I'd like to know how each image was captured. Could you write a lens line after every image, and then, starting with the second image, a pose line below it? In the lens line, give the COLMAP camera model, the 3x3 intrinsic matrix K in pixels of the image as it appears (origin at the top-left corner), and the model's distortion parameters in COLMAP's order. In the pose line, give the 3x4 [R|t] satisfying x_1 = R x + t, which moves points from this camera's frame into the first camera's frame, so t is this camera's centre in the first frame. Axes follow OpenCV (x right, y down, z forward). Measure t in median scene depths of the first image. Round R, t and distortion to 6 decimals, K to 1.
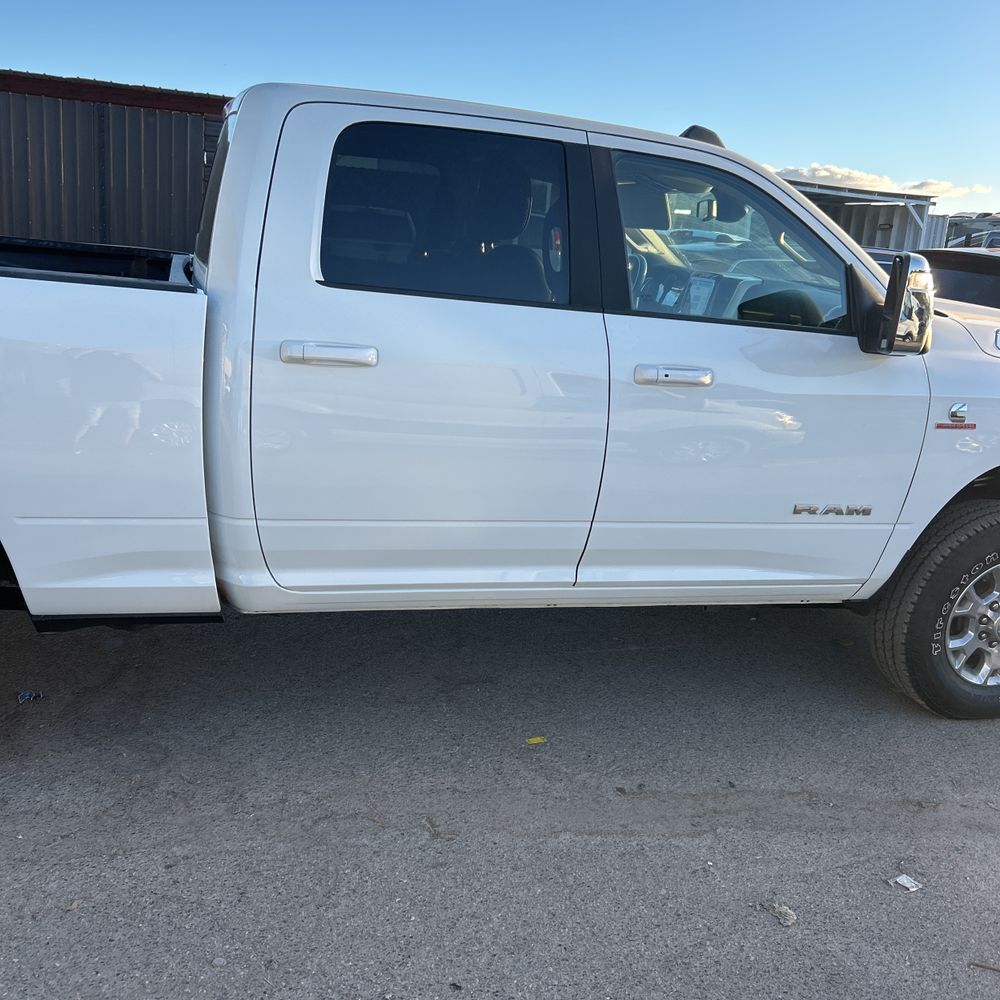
lens RADIAL K [[983.5, 0, 500.0], [0, 983.5, 500.0], [0, 0, 1]] dist [0.054113, 0.002569]
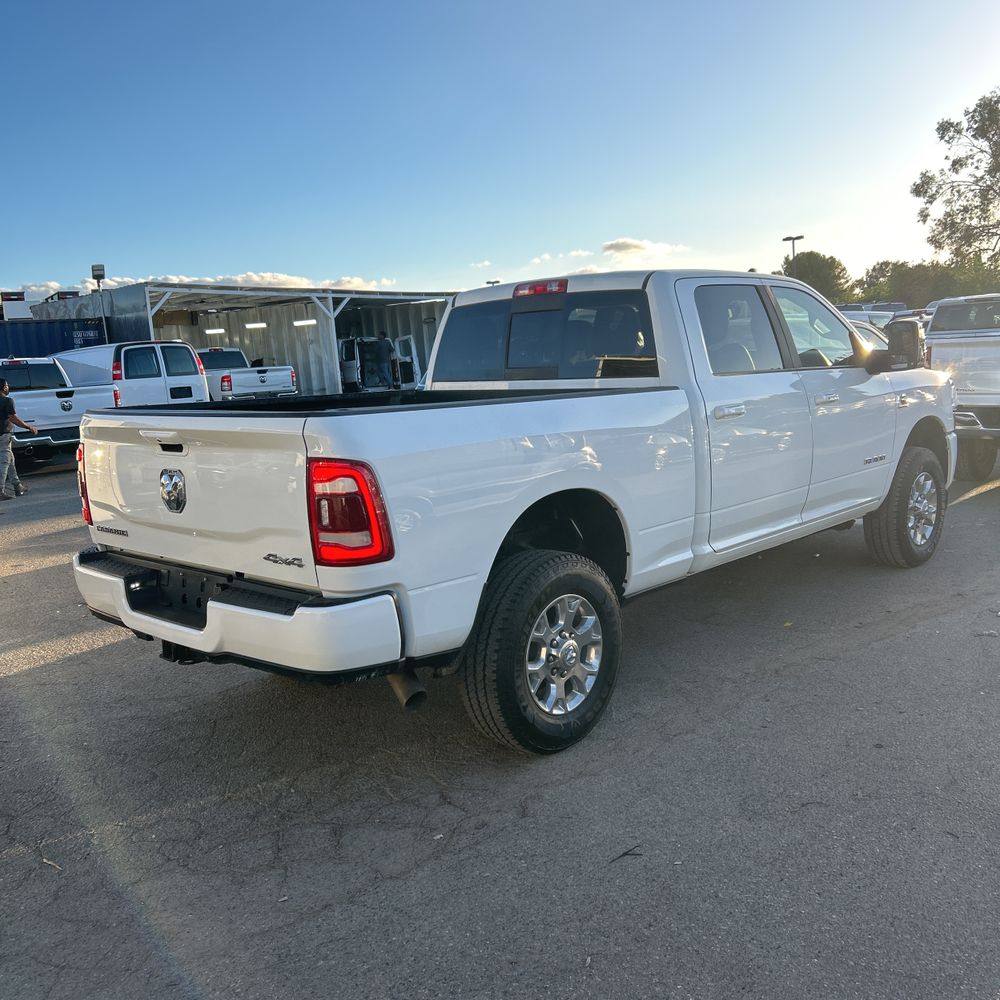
lens RADIAL K [[1027.3, 0, 499.1], [0, 1027.3, 494.5], [0, 0, 1]] dist [0.085181, -0.166667]
pose [[0.843345, -0.201931, 0.497990, -1.246529], [0.257064, 0.965398, -0.043876, -0.022134], [-0.471898, 0.165018, 0.866072, -0.341827]]
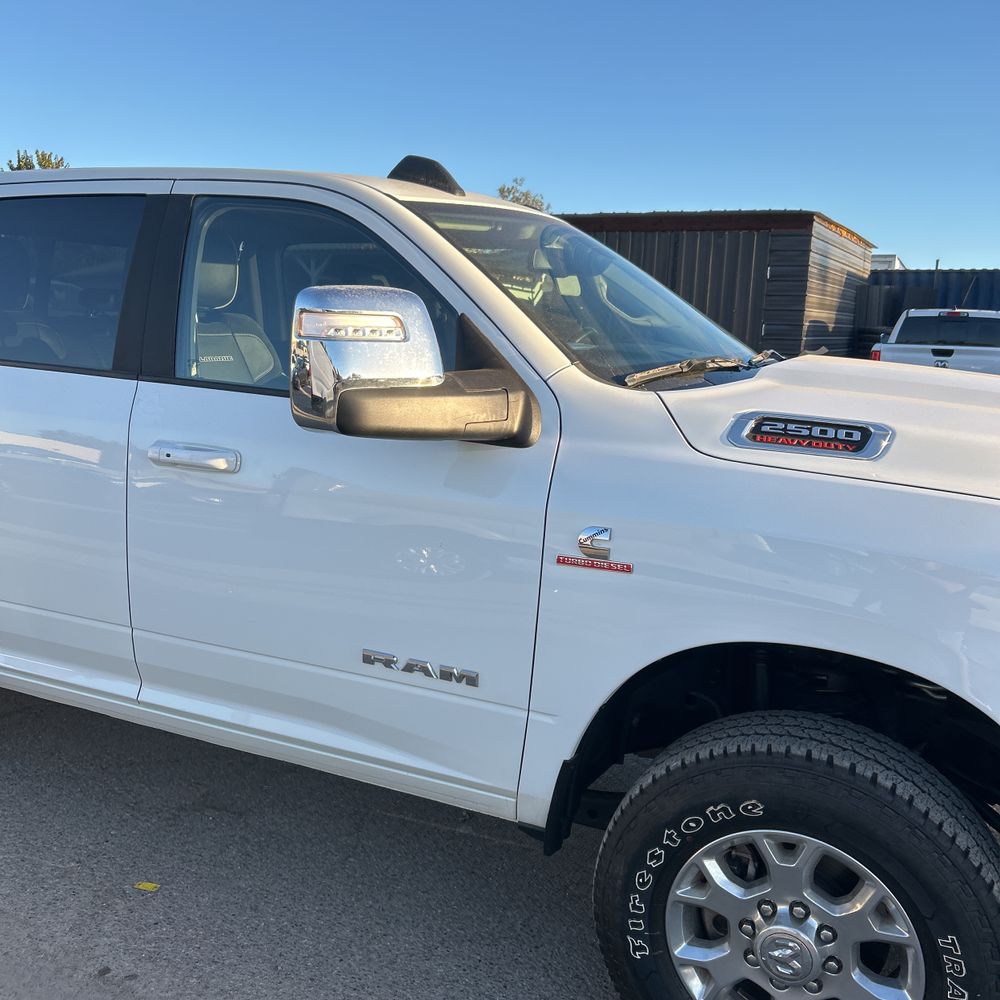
lens RADIAL K [[1027.3, 0, 499.1], [0, 1027.3, 494.5], [0, 0, 1]] dist [0.085181, -0.166667]
pose [[0.750222, 0.054082, -0.658971, 0.843181], [-0.141569, 0.986675, -0.080196, -0.058607], [0.645853, 0.153454, 0.747881, 0.494429]]
